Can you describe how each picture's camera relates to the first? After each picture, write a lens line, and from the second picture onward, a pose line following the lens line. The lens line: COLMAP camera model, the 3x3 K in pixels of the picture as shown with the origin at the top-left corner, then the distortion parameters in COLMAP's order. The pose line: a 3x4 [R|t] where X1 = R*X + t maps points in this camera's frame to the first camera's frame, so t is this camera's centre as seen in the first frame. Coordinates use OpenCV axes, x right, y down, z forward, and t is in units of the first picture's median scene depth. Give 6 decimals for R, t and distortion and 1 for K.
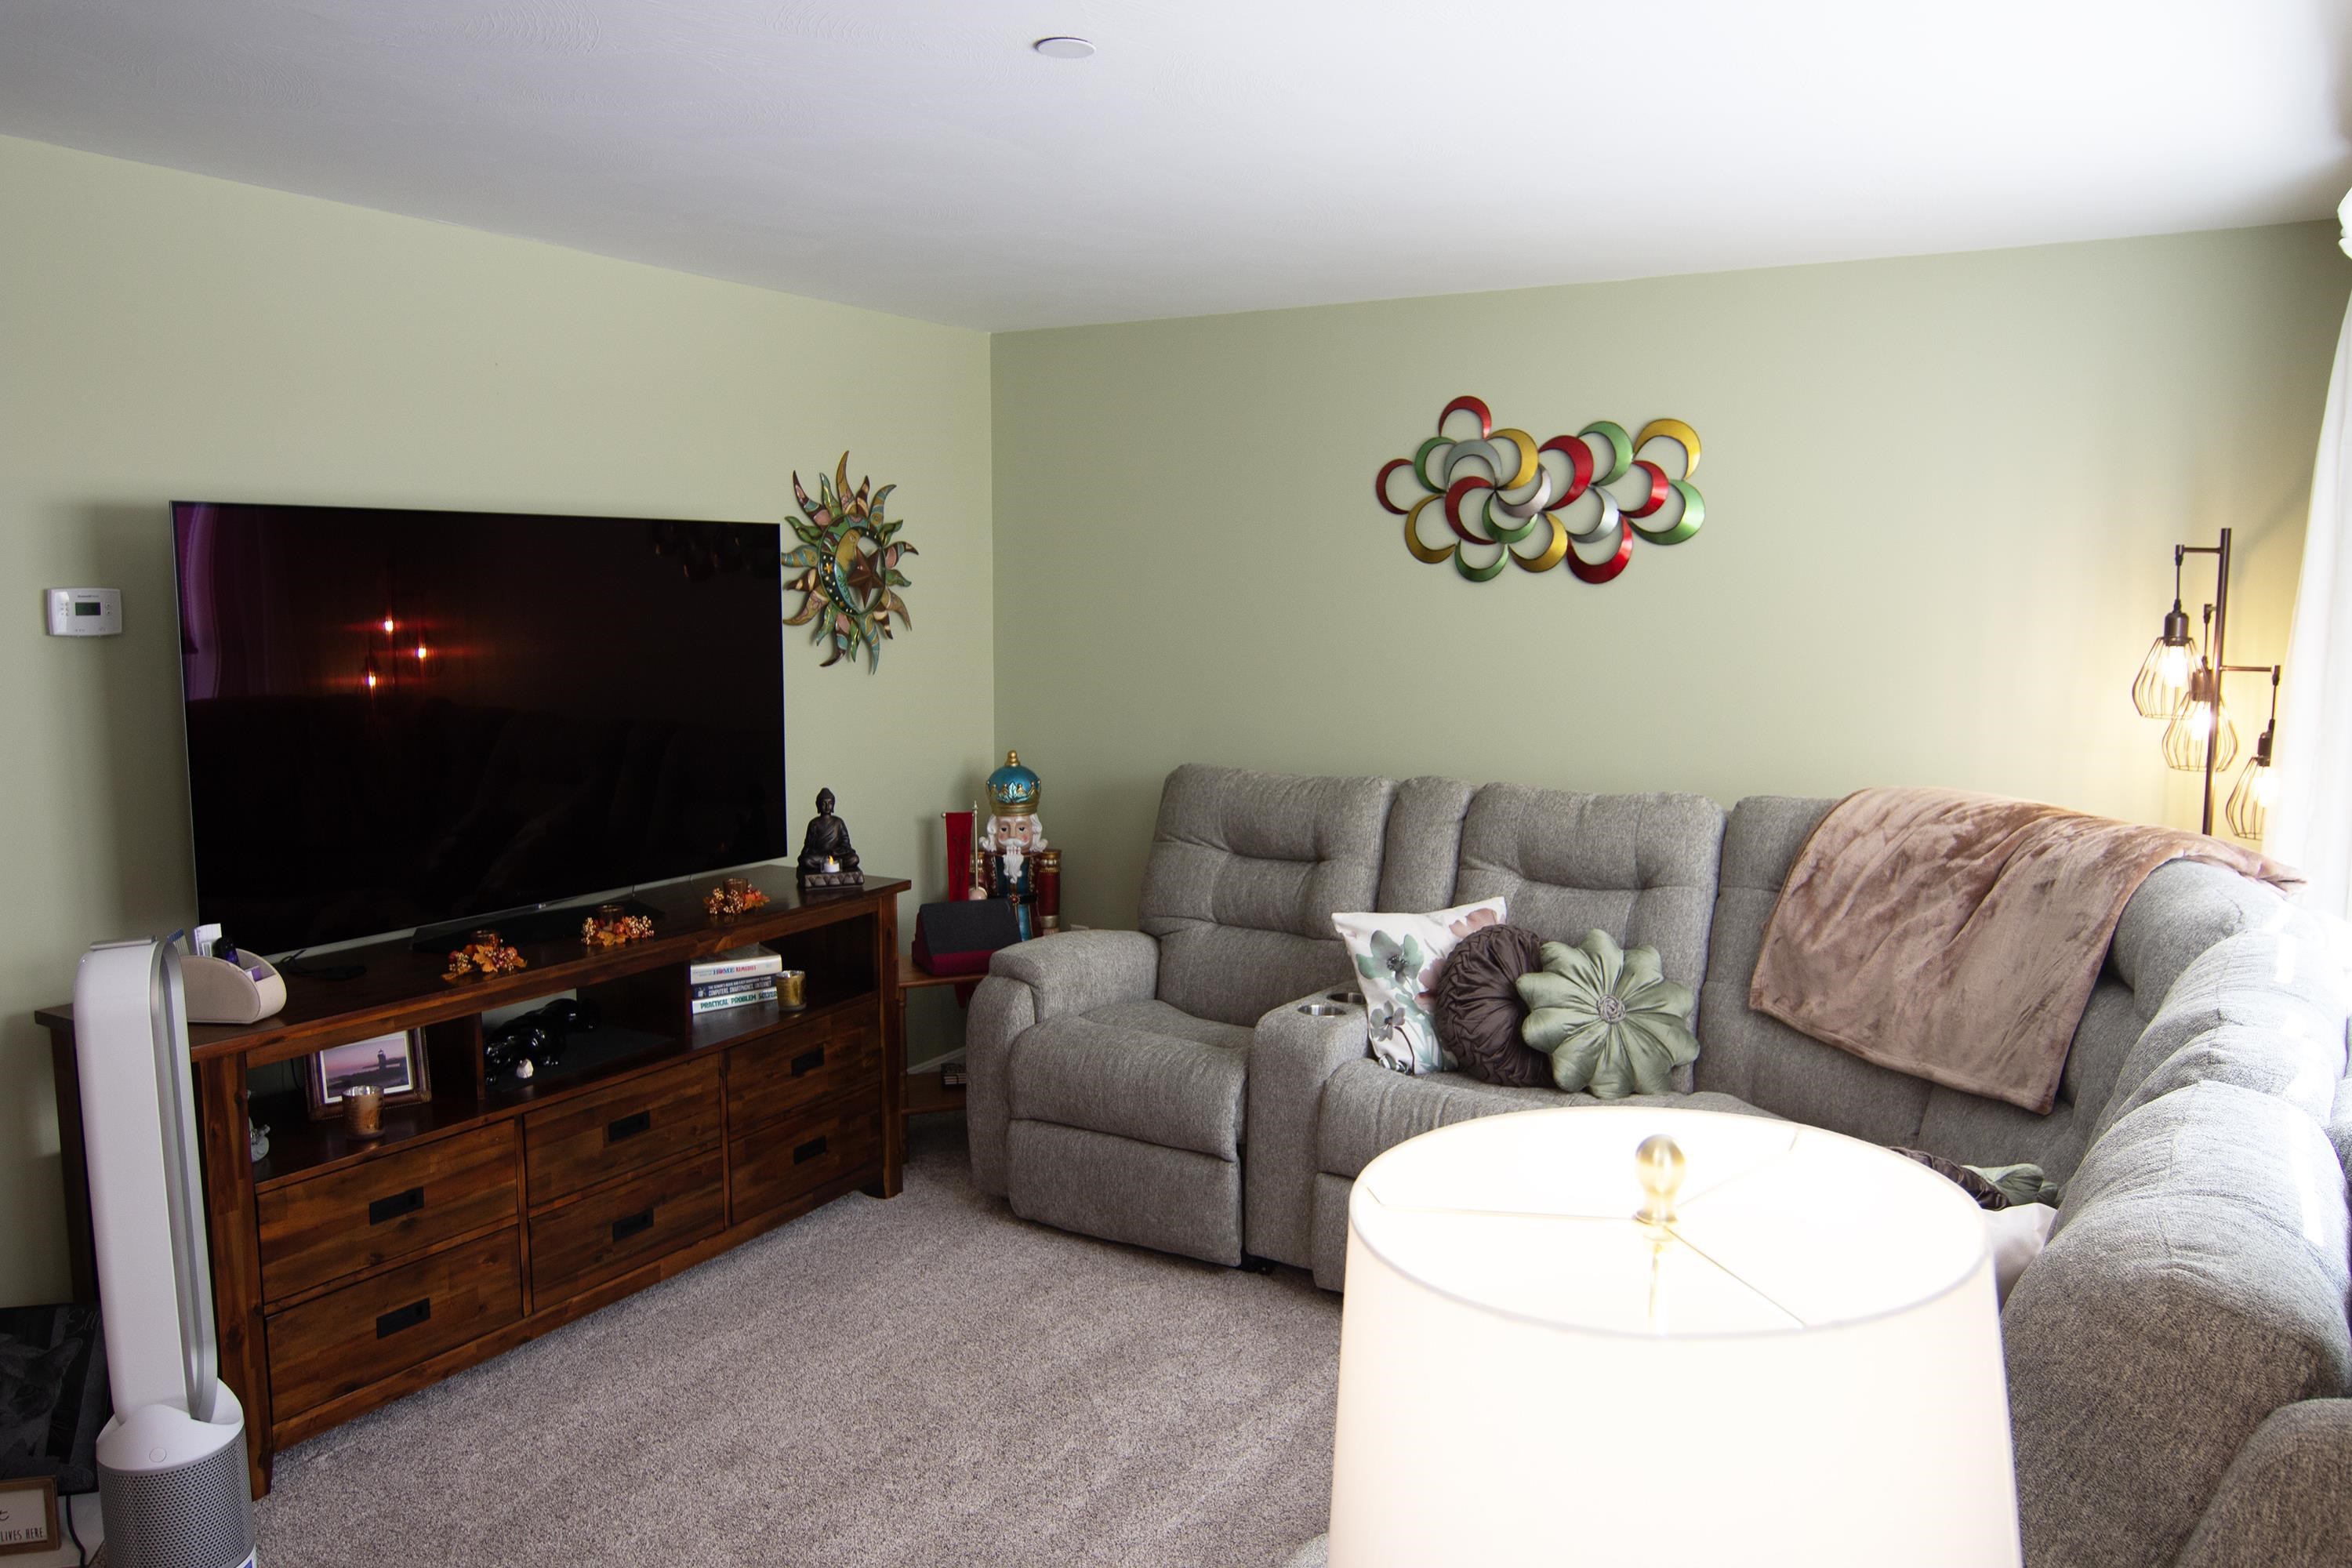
lens RADIAL K [[1676.4, 0, 1178.5], [0, 1676.4, 789.7], [0, 0, 1]] dist [-0.003179, 0.000092]
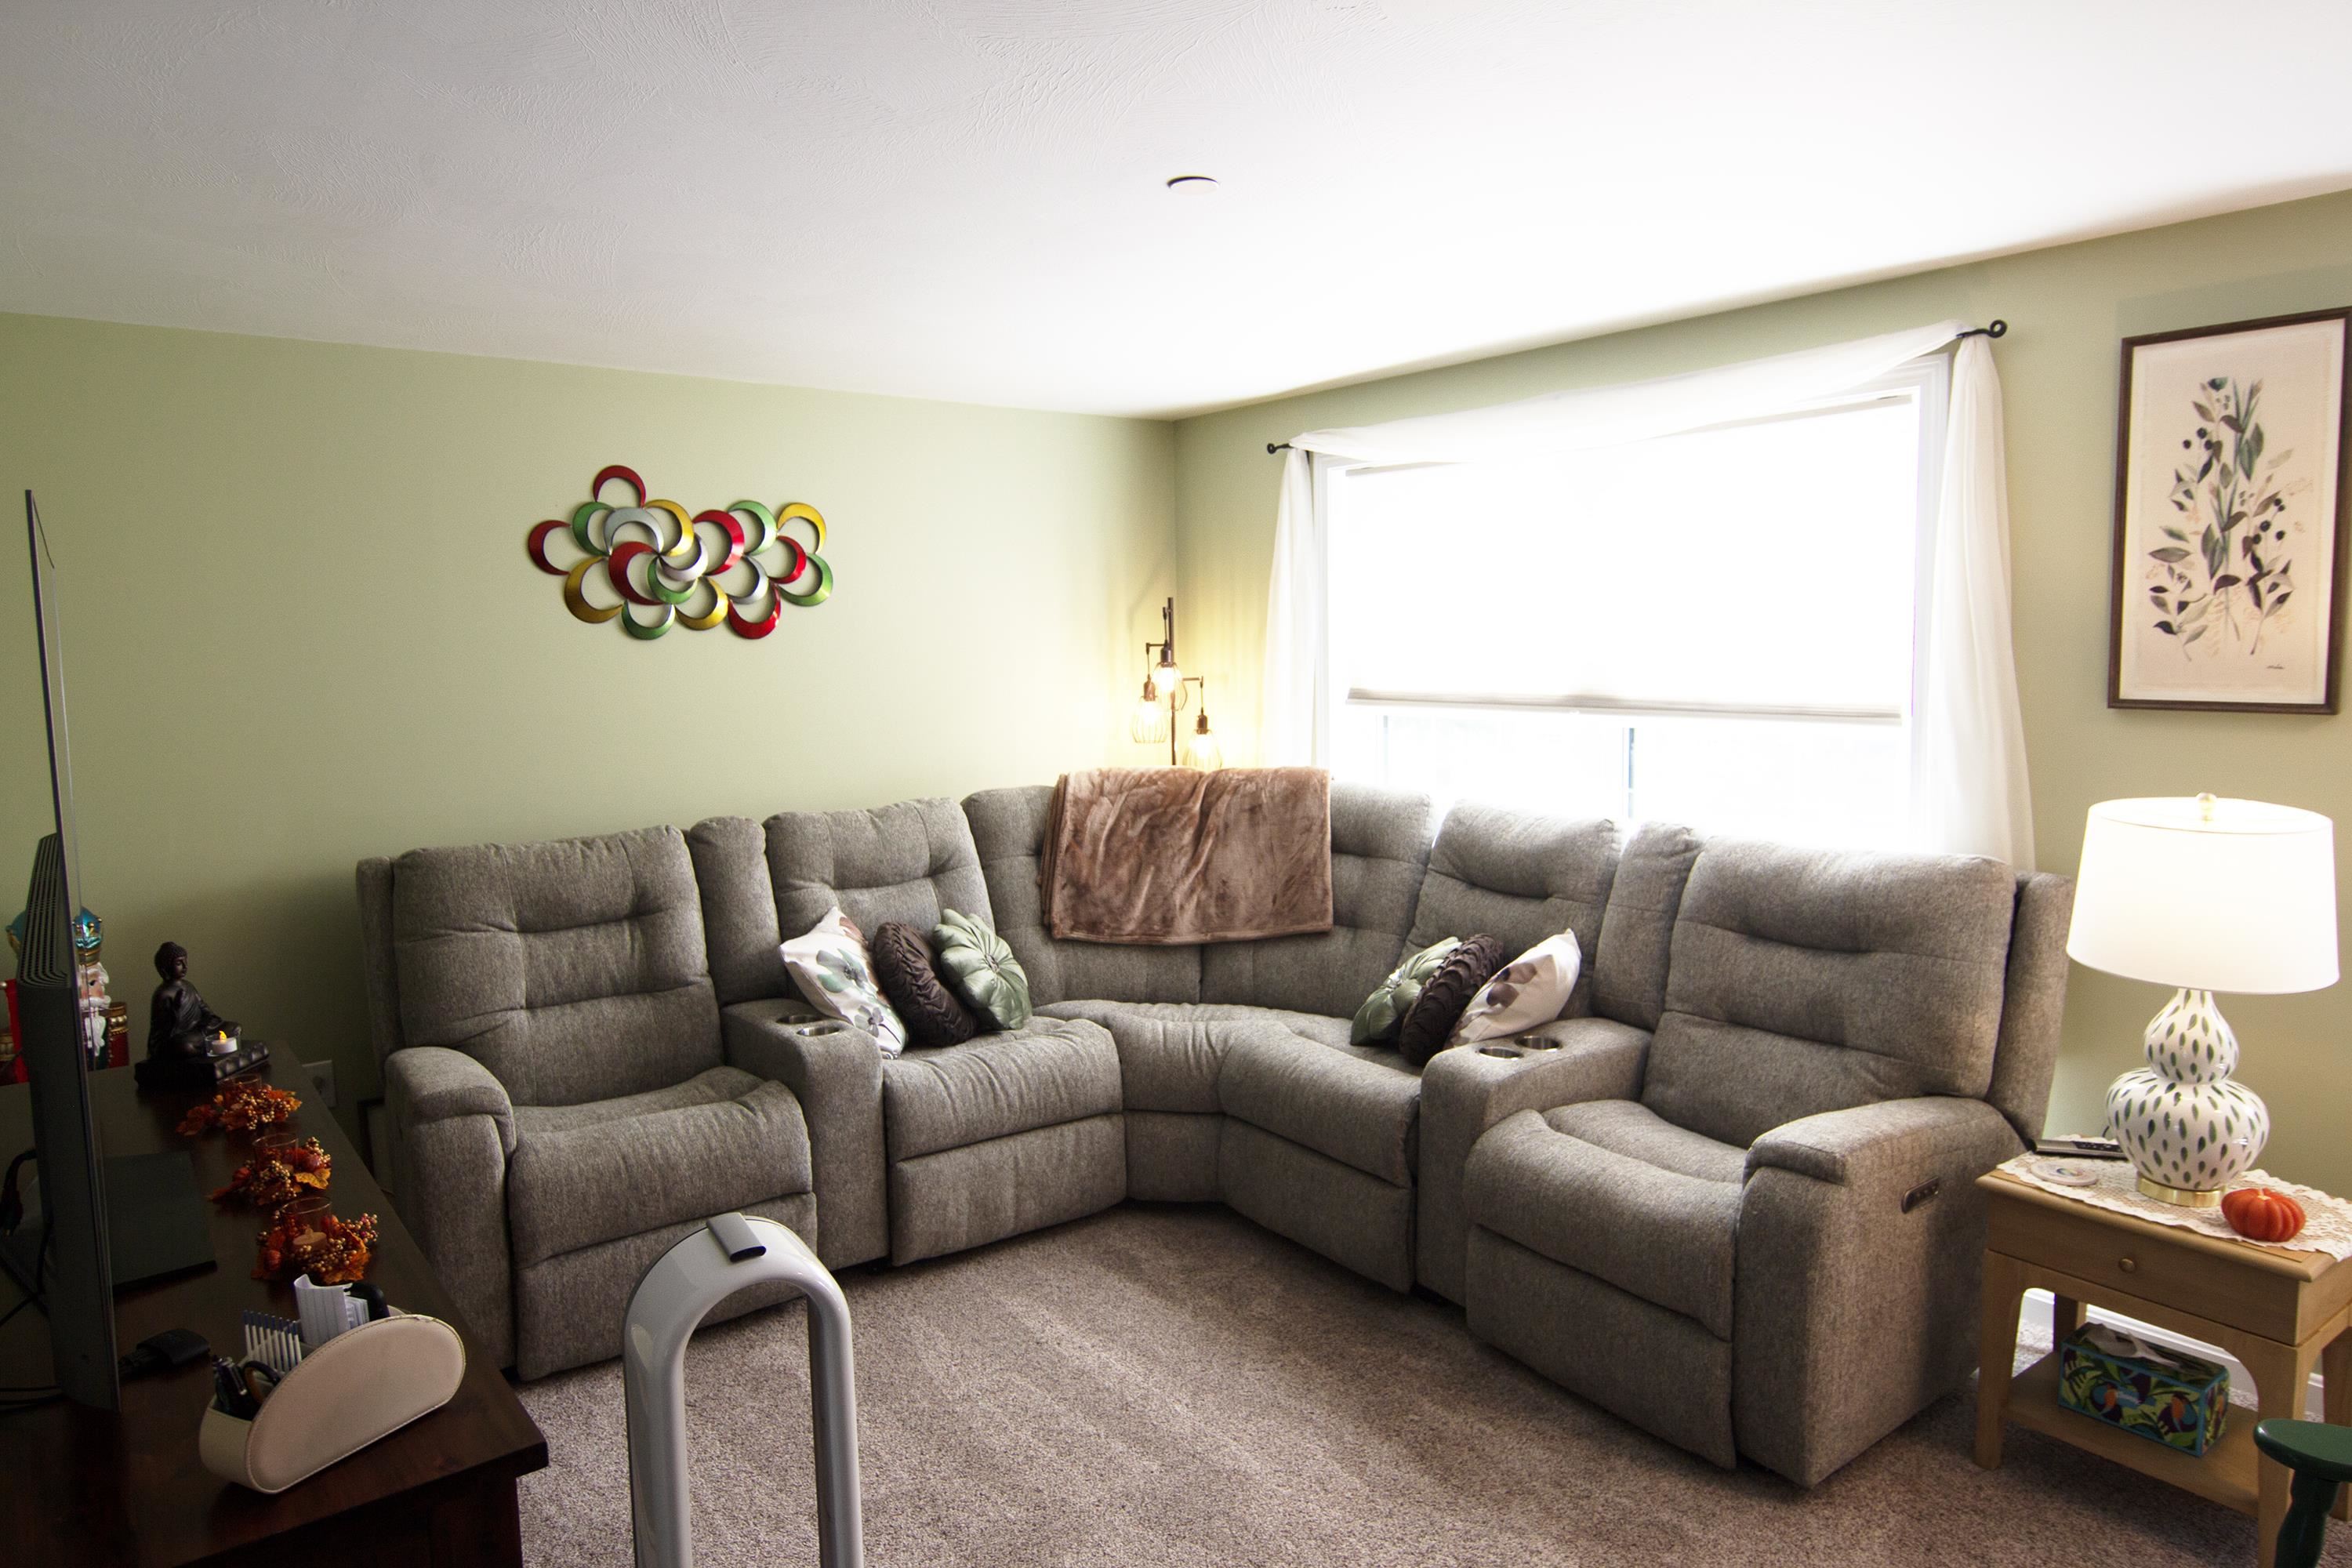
lens RADIAL K [[1476.3, 0, 1178.5], [0, 1476.3, 776.6], [0, 0, 1]] dist [0.002531, 0.000744]
pose [[0.363501, -0.101164, 0.926085, -0.600848], [0.133425, 0.989491, 0.055719, -0.045861], [-0.921990, 0.103308, 0.373179, 0.352689]]
